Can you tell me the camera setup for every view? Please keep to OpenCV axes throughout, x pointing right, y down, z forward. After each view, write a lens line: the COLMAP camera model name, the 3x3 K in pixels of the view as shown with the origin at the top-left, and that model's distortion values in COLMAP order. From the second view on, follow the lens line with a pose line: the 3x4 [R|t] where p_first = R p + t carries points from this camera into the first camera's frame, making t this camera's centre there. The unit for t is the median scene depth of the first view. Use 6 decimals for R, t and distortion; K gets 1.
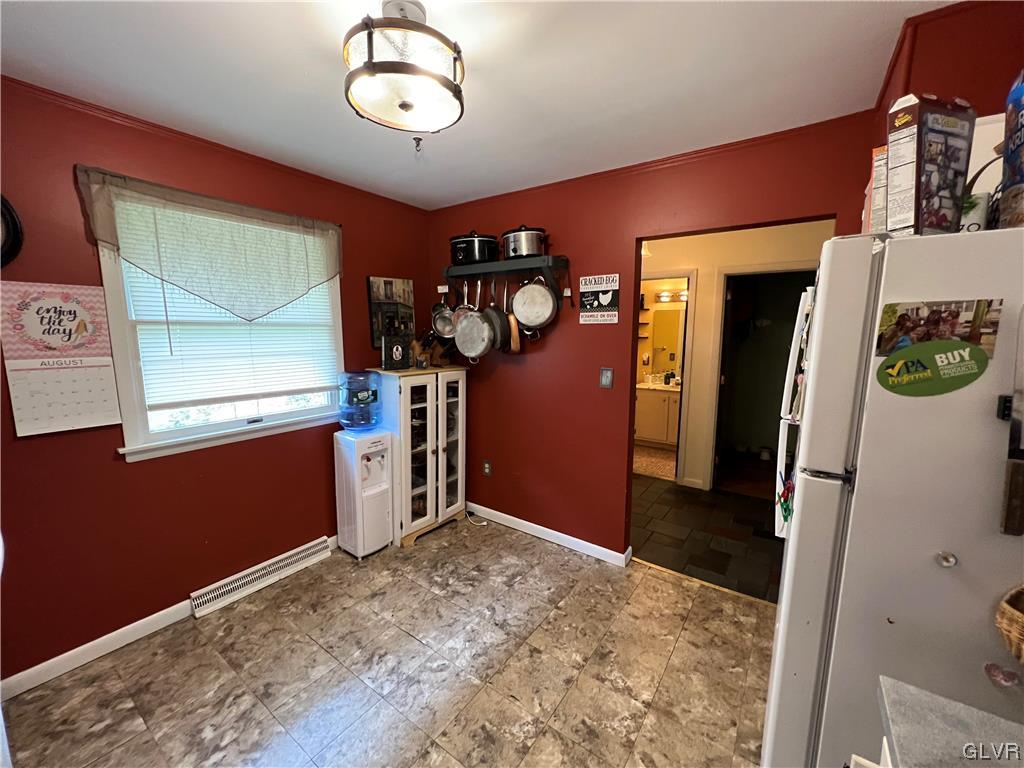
lens RADIAL K [[409.4, 0, 510.3], [0, 409.4, 388.5], [0, 0, 1]] dist [-0.001490, -0.000063]
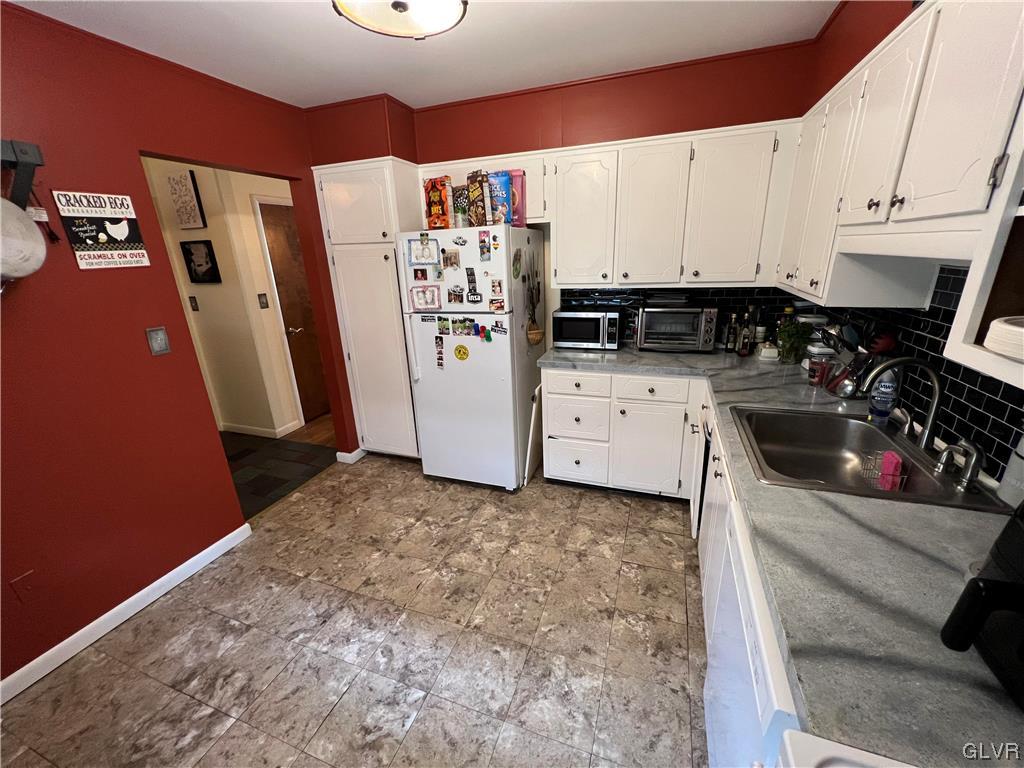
lens RADIAL K [[409.4, 0, 510.4], [0, 409.4, 387.1], [0, 0, 1]] dist [-0.001490, -0.000063]
pose [[-0.263655, -0.301483, 0.916294, -0.814598], [0.174016, 0.919454, 0.352594, -0.125627], [-0.948791, 0.252413, -0.189956, 0.687651]]
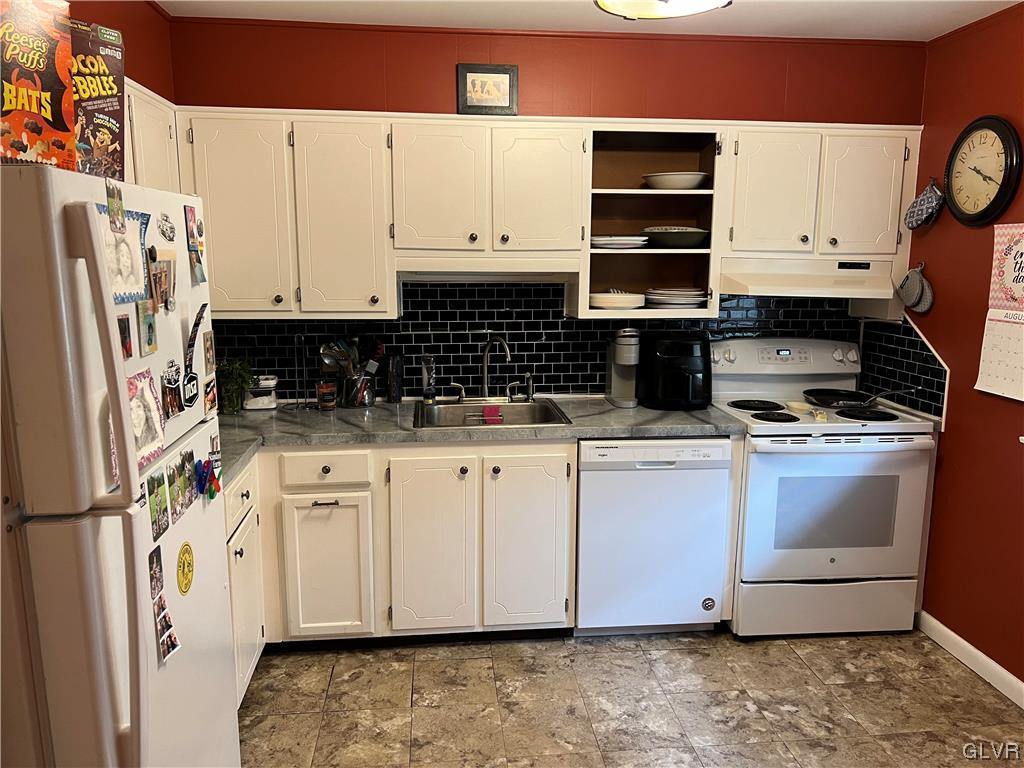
lens RADIAL K [[766.4, 0, 510.1], [0, 766.4, 384.4], [0, 0, 1]] dist [0.007924, -0.001741]
pose [[-0.752629, 0.100460, -0.650736, 0.608829], [-0.102577, 0.958337, 0.266586, -0.202901], [0.650406, 0.267391, -0.710967, 1.233476]]
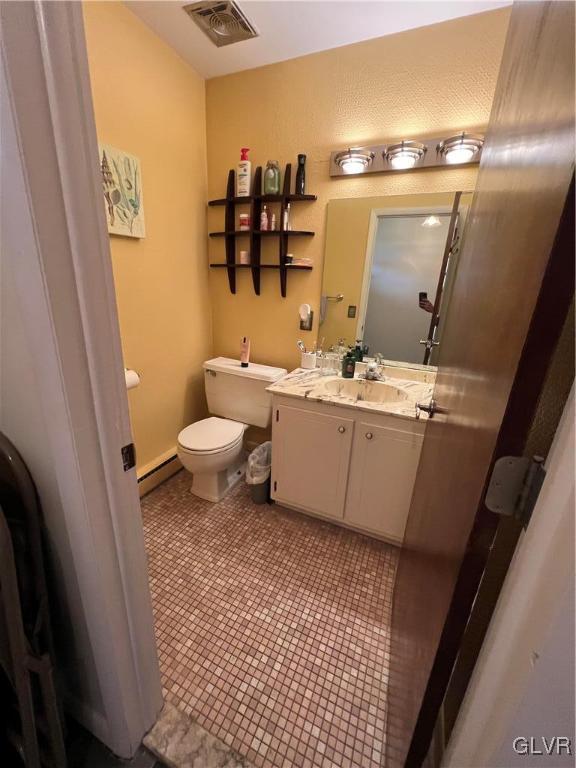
lens RADIAL K [[307.1, 0, 285.7], [0, 307.1, 382.7], [0, 0, 1]] dist [-0.001490, -0.000063]
pose [[0.977010, -0.024837, 0.211744, 0.272894], [-0.011725, 0.985428, 0.169691, -0.067486], [-0.212873, -0.168272, 0.962481, 0.769142]]
